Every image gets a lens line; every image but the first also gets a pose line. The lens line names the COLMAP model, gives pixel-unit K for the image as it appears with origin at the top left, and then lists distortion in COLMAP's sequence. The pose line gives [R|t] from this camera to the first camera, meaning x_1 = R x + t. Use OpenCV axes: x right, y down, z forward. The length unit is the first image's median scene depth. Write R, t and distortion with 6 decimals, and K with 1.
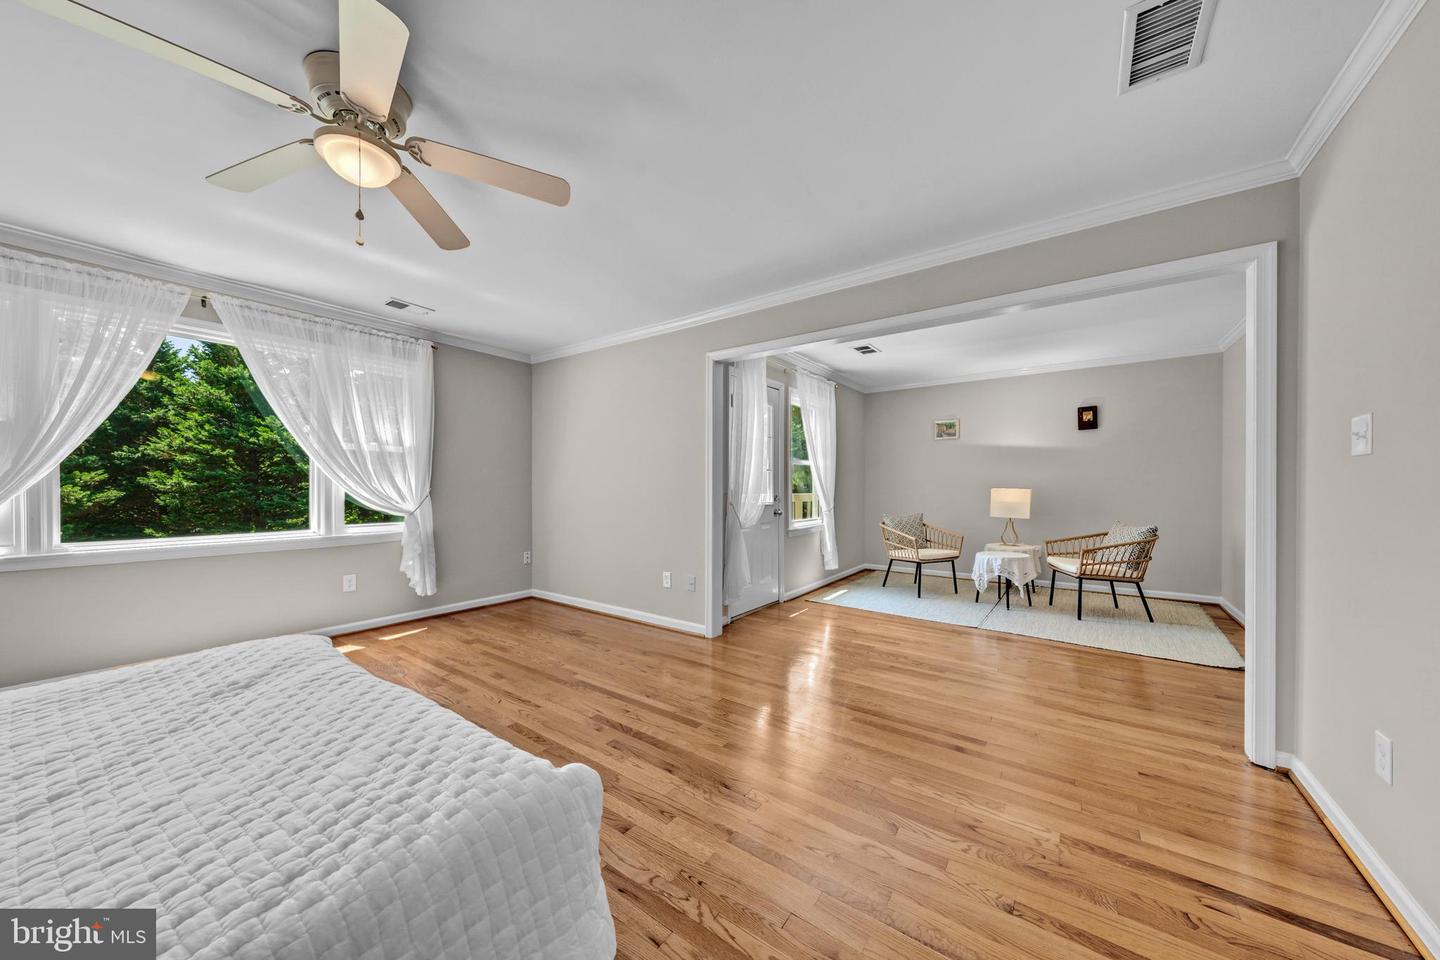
lens RADIAL K [[491.3, 0, 714.4], [0, 491.3, 488.6], [0, 0, 1]] dist [-0.000125, -0.000019]
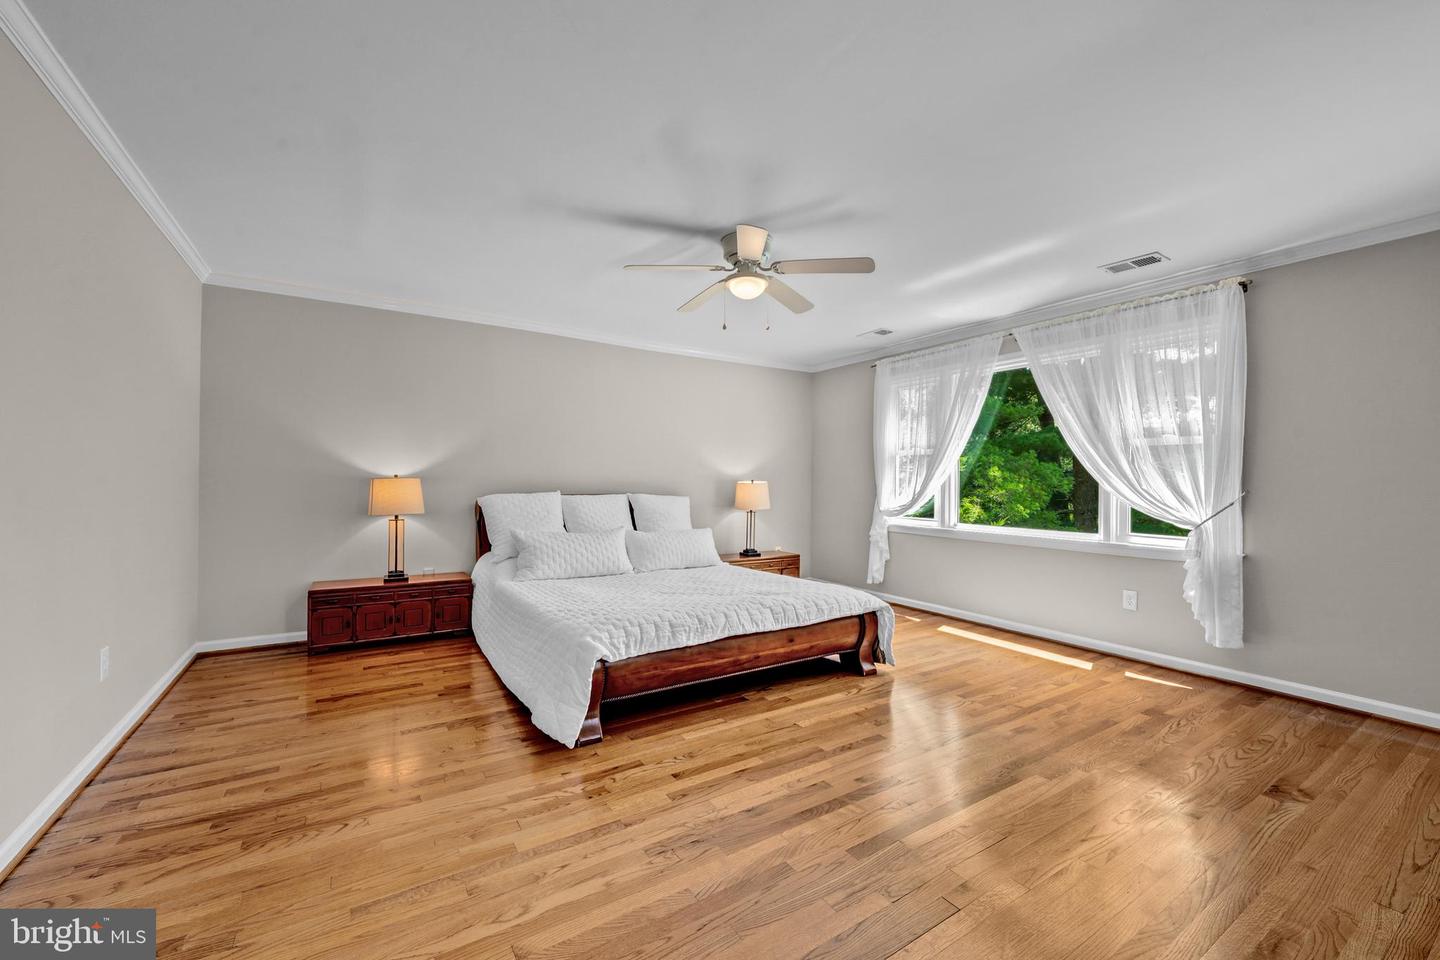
lens RADIAL K [[580.9, 0, 723.4], [0, 580.9, 474.3], [0, 0, 1]] dist [-0.003539, 0.000322]
pose [[-0.361081, -0.019928, -0.932322, 0.472567], [-0.017981, 0.999735, -0.014405, -0.001883], [0.932361, 0.011562, -0.361343, 0.700308]]
